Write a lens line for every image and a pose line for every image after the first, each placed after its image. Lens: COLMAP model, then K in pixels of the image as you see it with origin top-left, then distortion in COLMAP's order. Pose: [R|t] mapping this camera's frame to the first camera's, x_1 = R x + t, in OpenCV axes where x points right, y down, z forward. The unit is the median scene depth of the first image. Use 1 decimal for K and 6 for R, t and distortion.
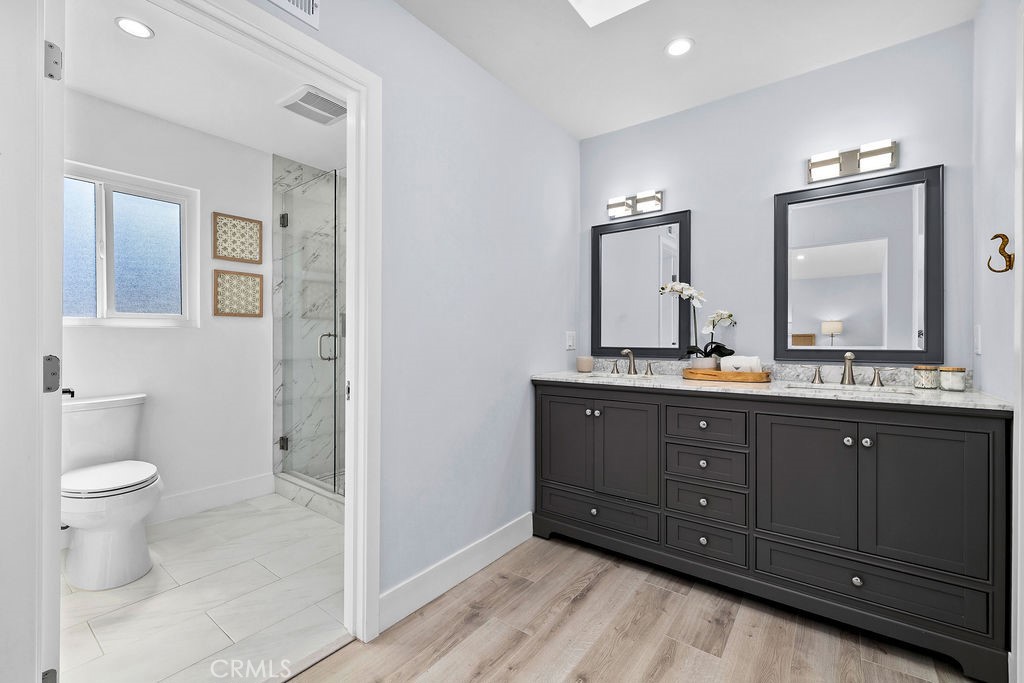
lens RADIAL K [[432.8, 0, 512.0], [0, 432.8, 342.5], [0, 0, 1]] dist [0.004292, -0.000219]
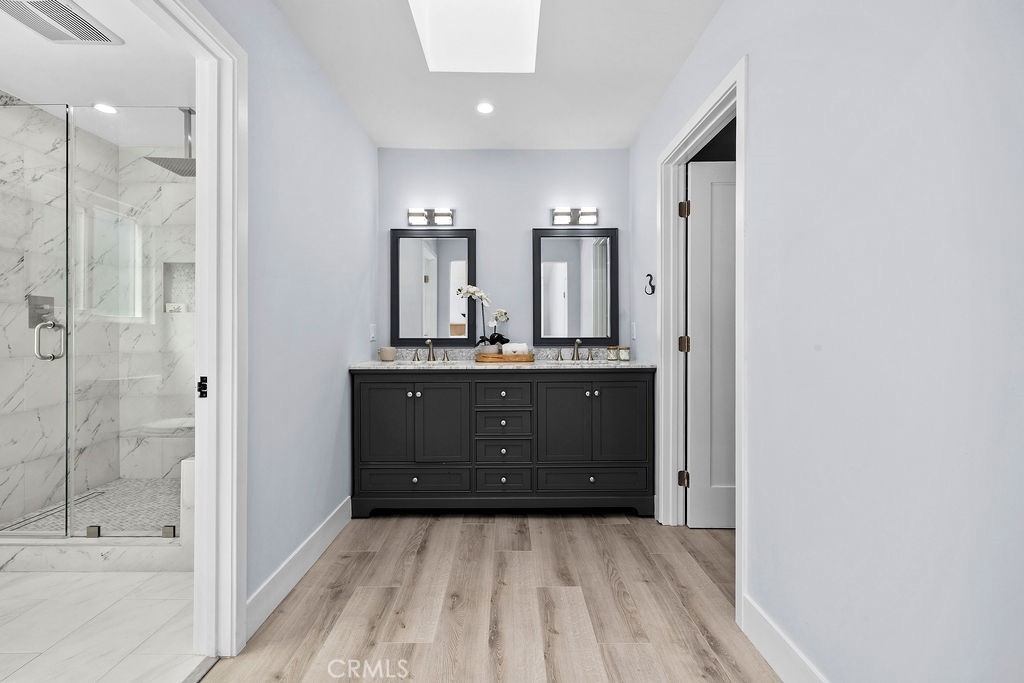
lens RADIAL K [[432.8, 0, 508.9], [0, 432.8, 335.0], [0, 0, 1]] dist [0.004292, -0.000219]
pose [[0.793881, -0.004737, 0.608055, -0.352334], [0.006644, 0.999978, -0.000885, 0.007193], [-0.608037, 0.004743, 0.793895, -0.080463]]
